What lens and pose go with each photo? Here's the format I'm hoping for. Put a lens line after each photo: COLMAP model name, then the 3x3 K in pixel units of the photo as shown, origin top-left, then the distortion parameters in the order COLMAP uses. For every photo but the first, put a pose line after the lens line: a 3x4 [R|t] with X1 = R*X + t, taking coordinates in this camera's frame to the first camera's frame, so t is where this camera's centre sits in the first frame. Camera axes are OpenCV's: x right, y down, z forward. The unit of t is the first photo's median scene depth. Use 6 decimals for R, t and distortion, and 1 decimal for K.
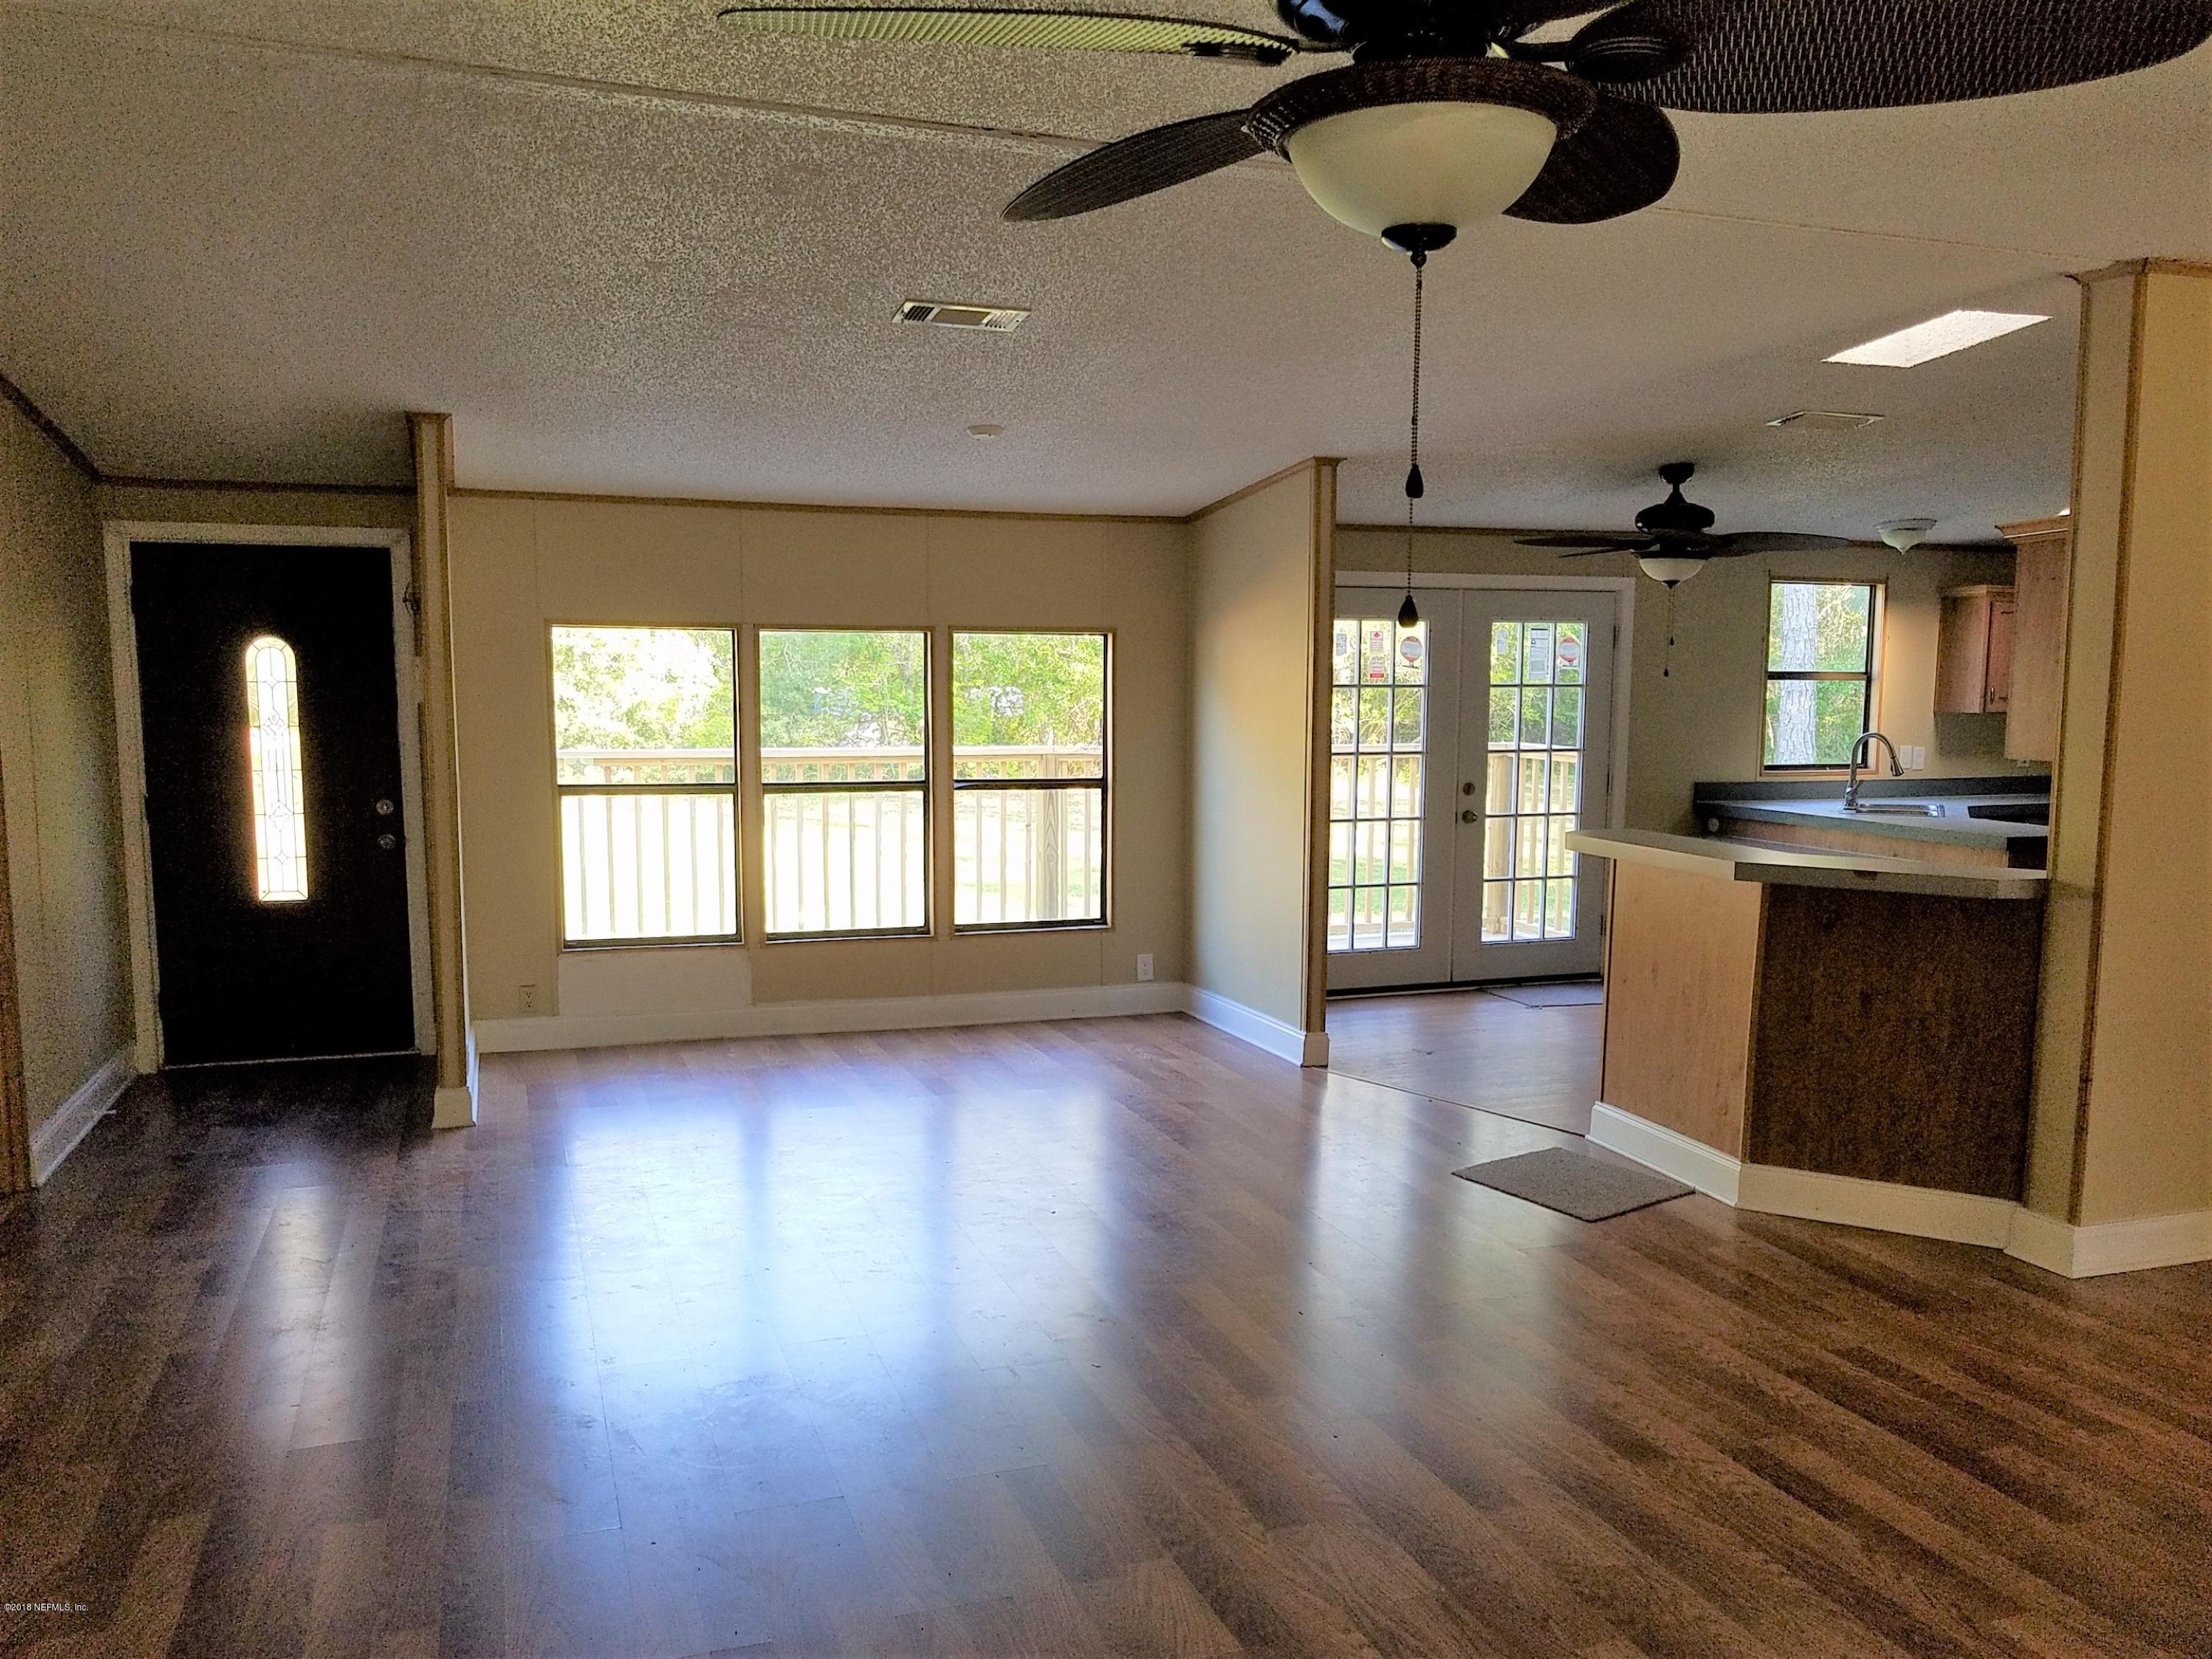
lens RADIAL K [[1727.7, 0, 1102.5], [0, 1727.7, 879.2], [0, 0, 1]] dist [0.006163, -0.002984]
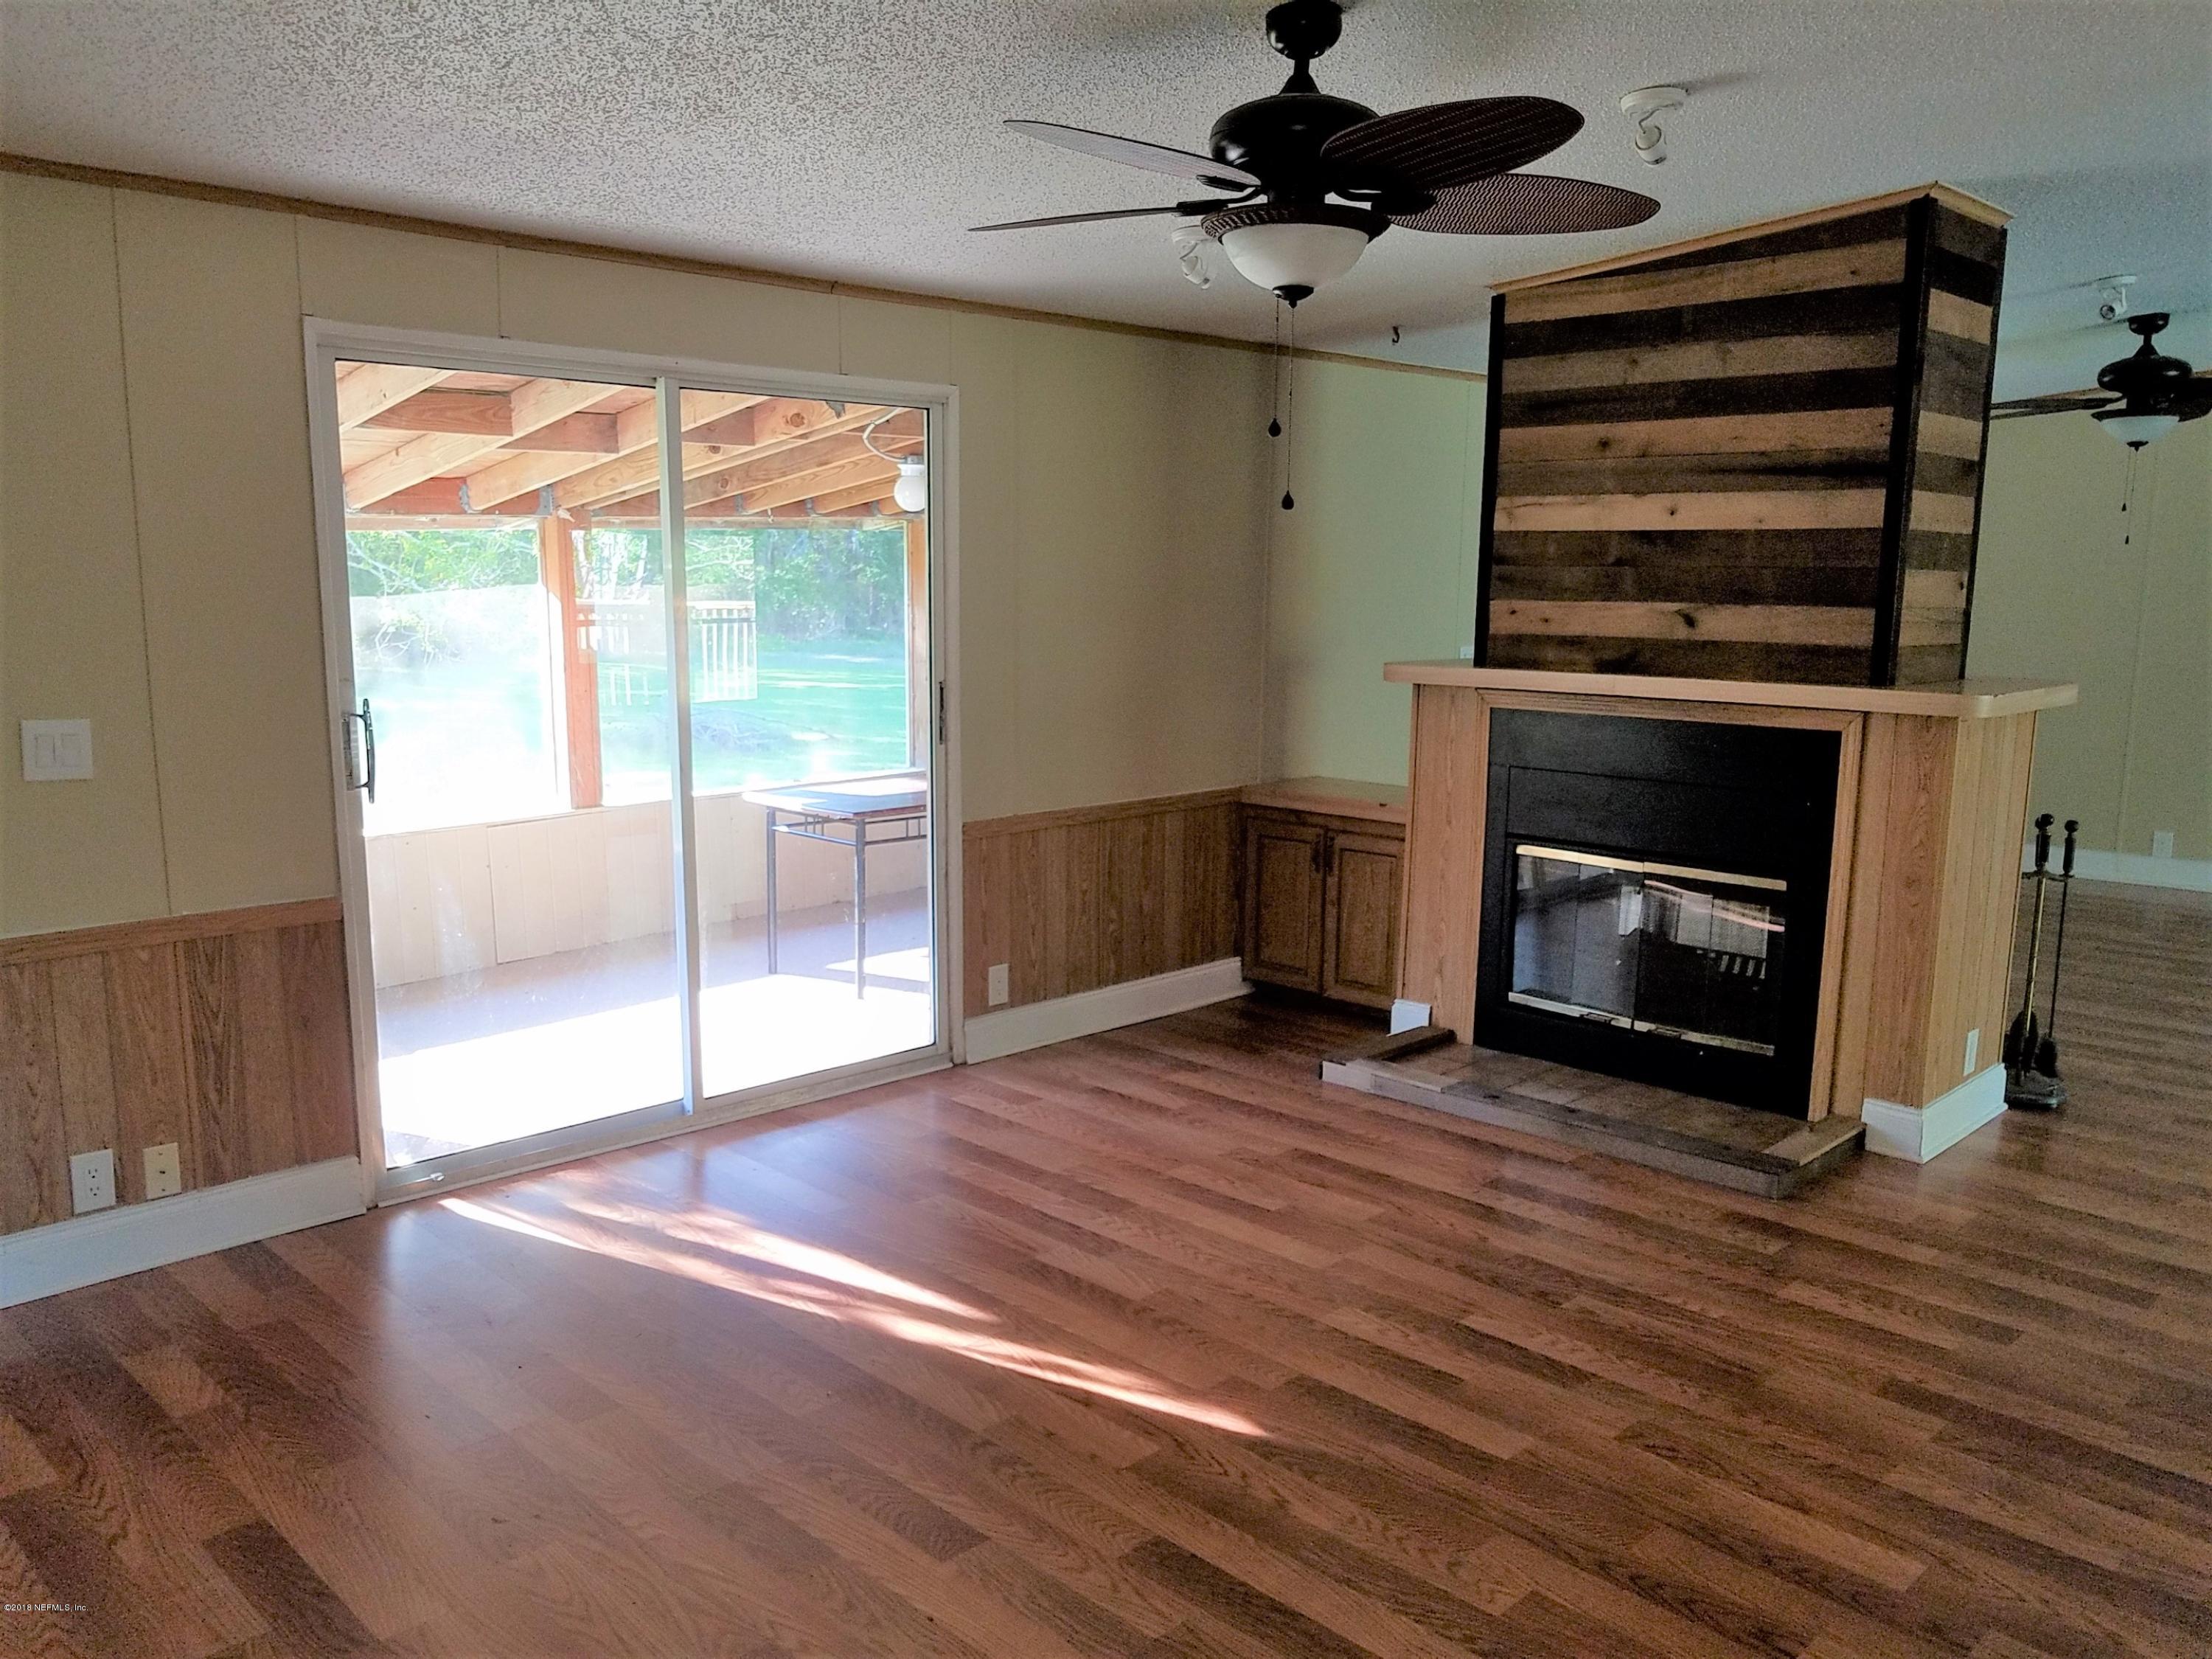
lens RADIAL K [[1706.7, 0, 1085.8], [0, 1706.7, 888.5], [0, 0, 1]] dist [0.004501, -0.000634]
pose [[-0.904722, 0.069976, -0.420216, 0.965078], [-0.059626, 0.955906, 0.287555, -0.092186], [0.421809, 0.285213, -0.860657, 0.868594]]
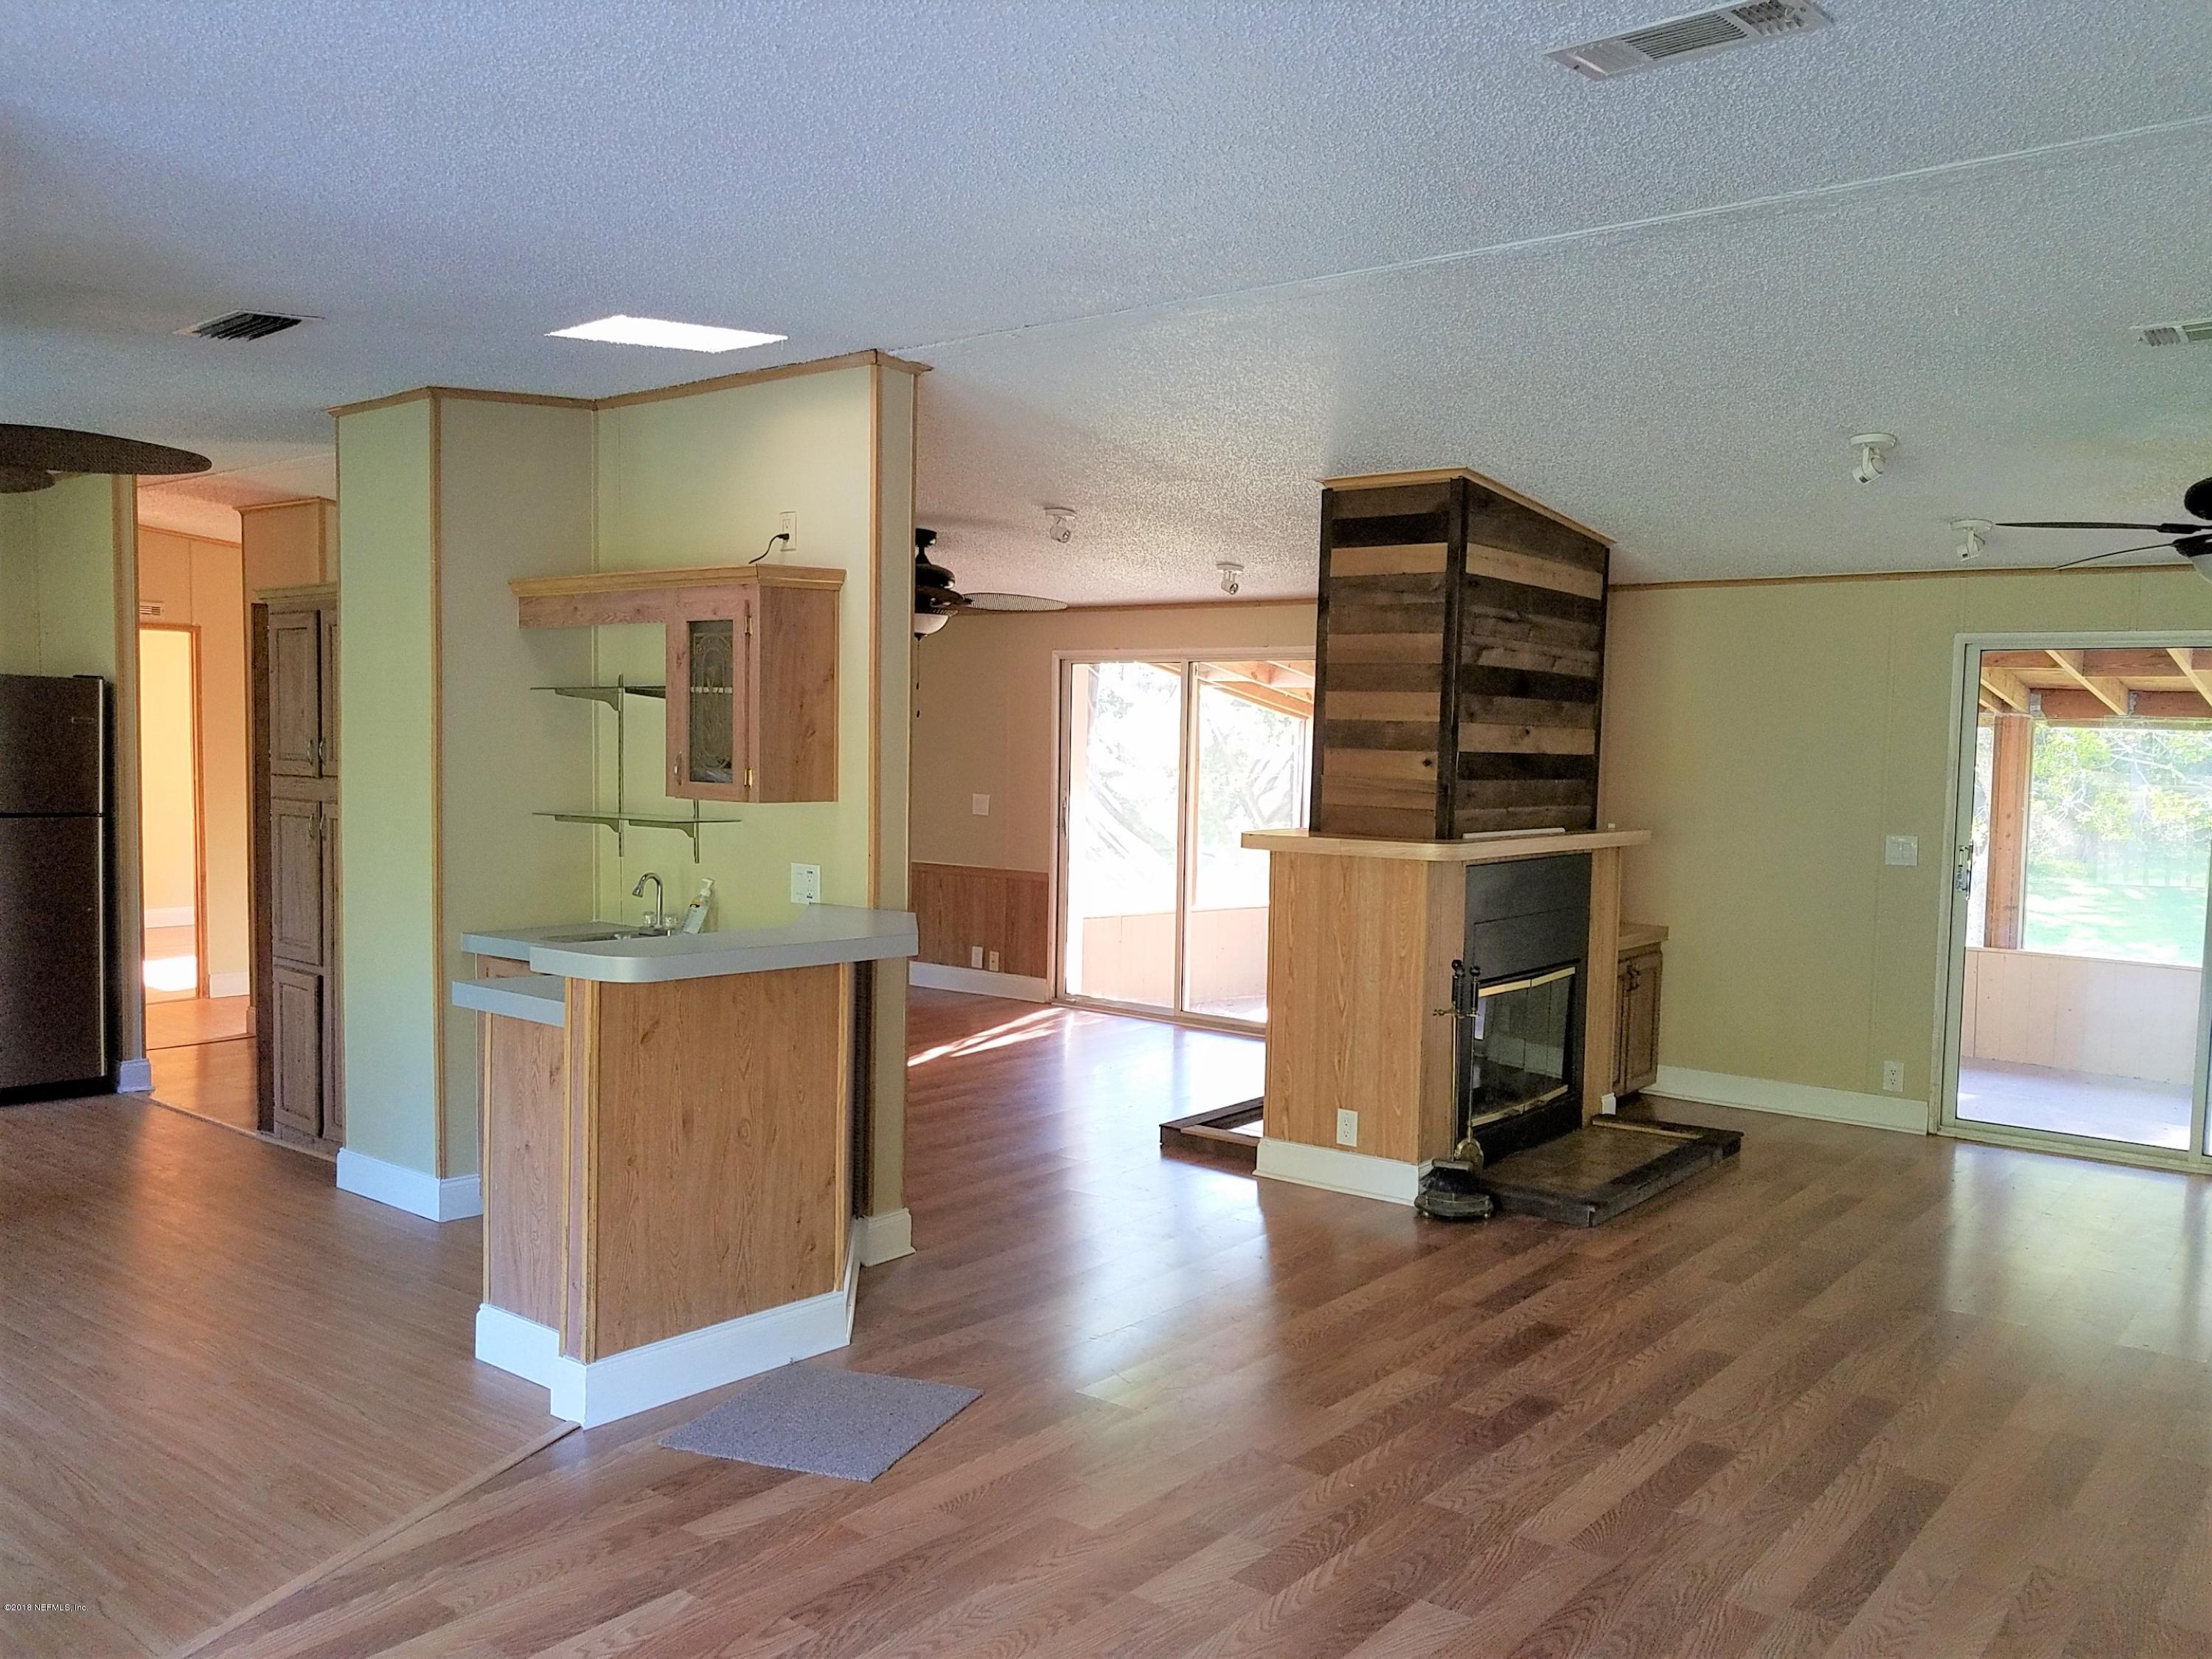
lens RADIAL K [[1712.7, 0, 1116.8], [0, 1712.7, 864.0], [0, 0, 1]] dist [0.006656, -0.006642]
pose [[-0.527764, -0.074639, 0.846105, -0.296927], [0.079242, 0.987461, 0.136536, -0.110023], [-0.845687, 0.139106, -0.515231, 0.966149]]
